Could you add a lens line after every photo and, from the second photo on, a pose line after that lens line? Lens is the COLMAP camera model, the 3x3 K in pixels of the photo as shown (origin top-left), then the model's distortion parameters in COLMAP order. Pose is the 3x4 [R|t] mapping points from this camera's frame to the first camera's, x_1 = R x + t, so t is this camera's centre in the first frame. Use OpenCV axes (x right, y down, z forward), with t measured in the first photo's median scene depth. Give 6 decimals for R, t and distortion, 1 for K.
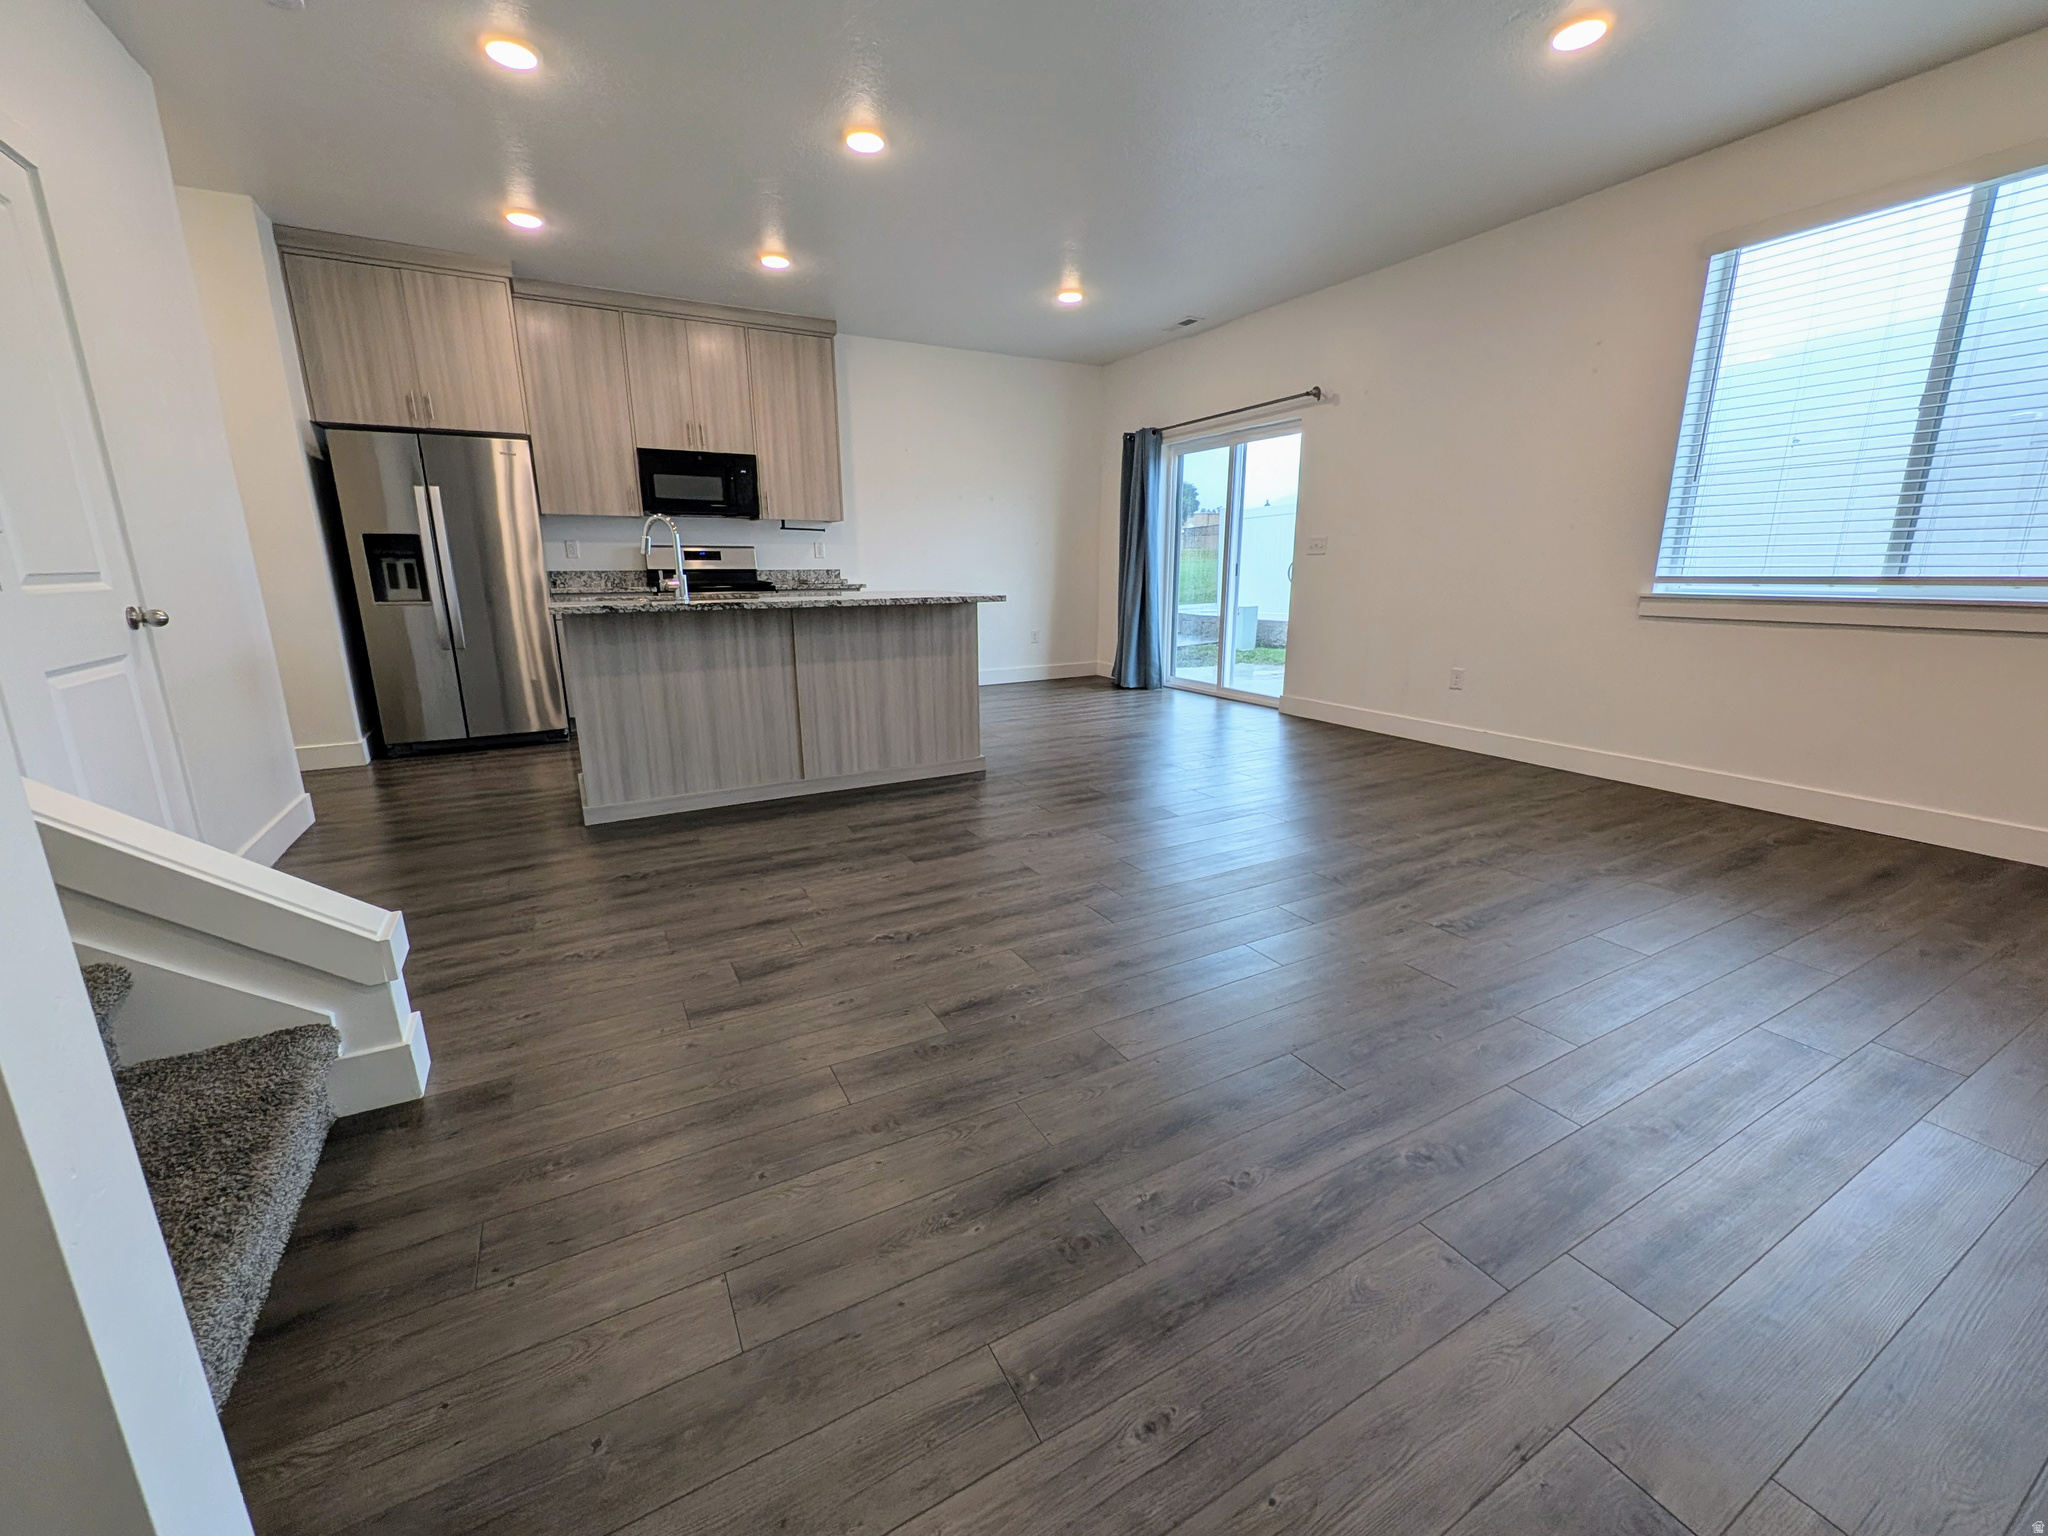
lens RADIAL K [[821.0, 0, 1032.0], [0, 821.0, 760.2], [0, 0, 1]] dist [0.003630, -0.001244]
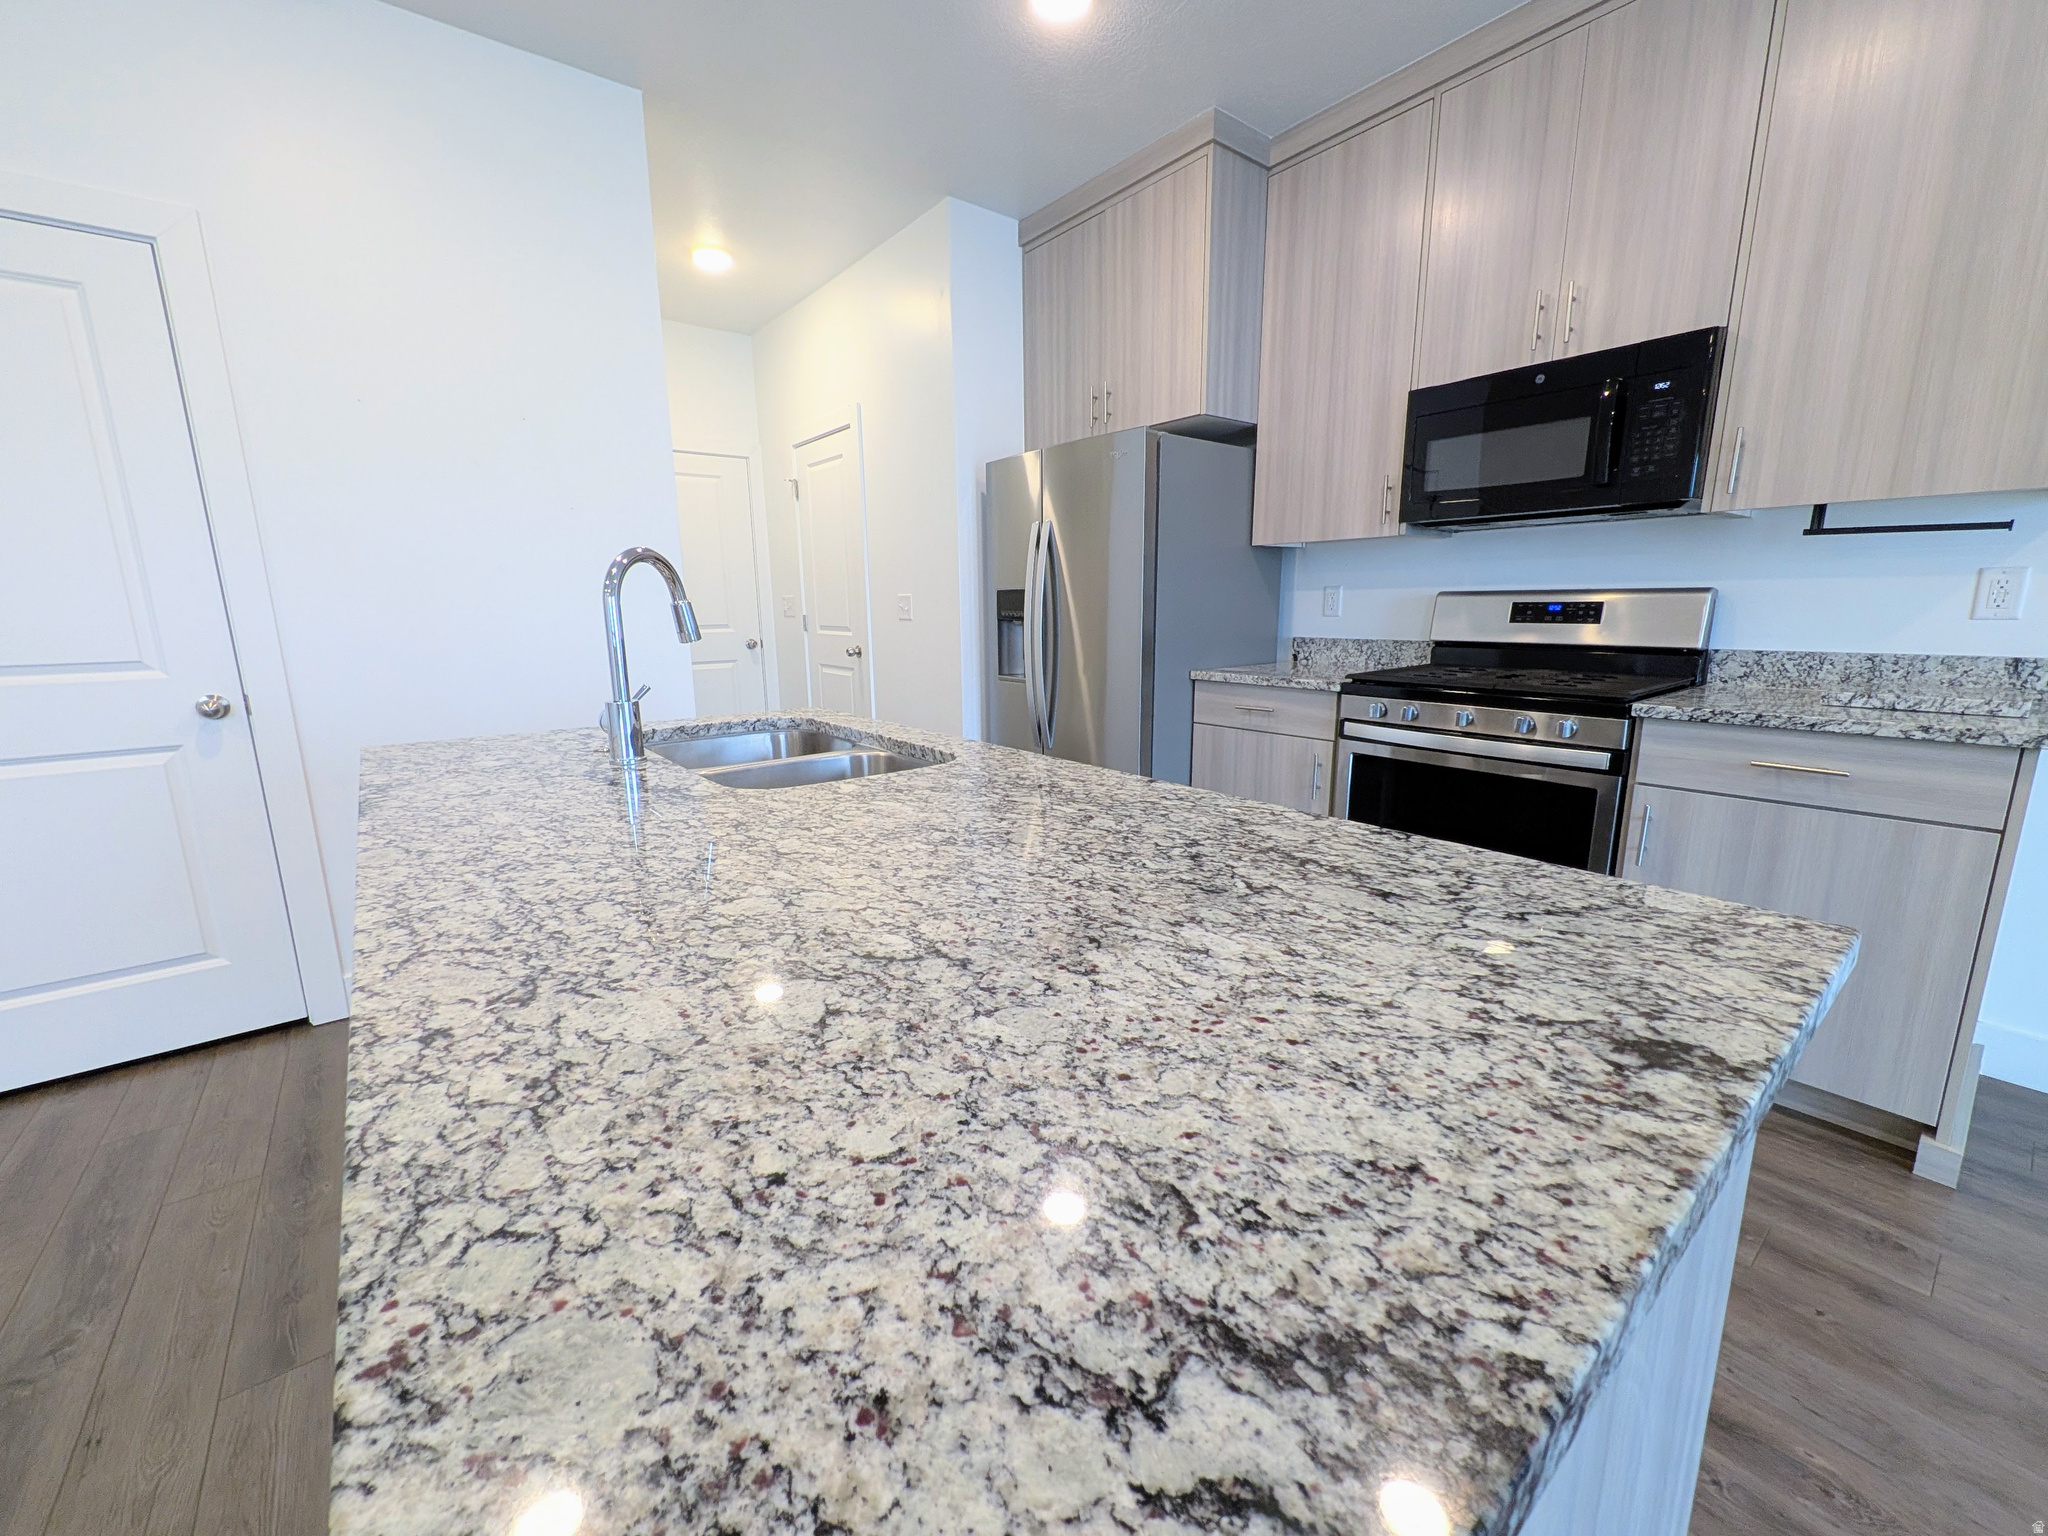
lens RADIAL K [[821.0, 0, 1019.6], [0, 821.0, 761.8], [0, 0, 1]] dist [0.003630, -0.001244]
pose [[0.152761, 0.190353, -0.969758, -0.018482], [-0.220794, 0.963045, 0.154254, -0.257266], [0.963283, 0.190553, 0.189145, 0.958153]]
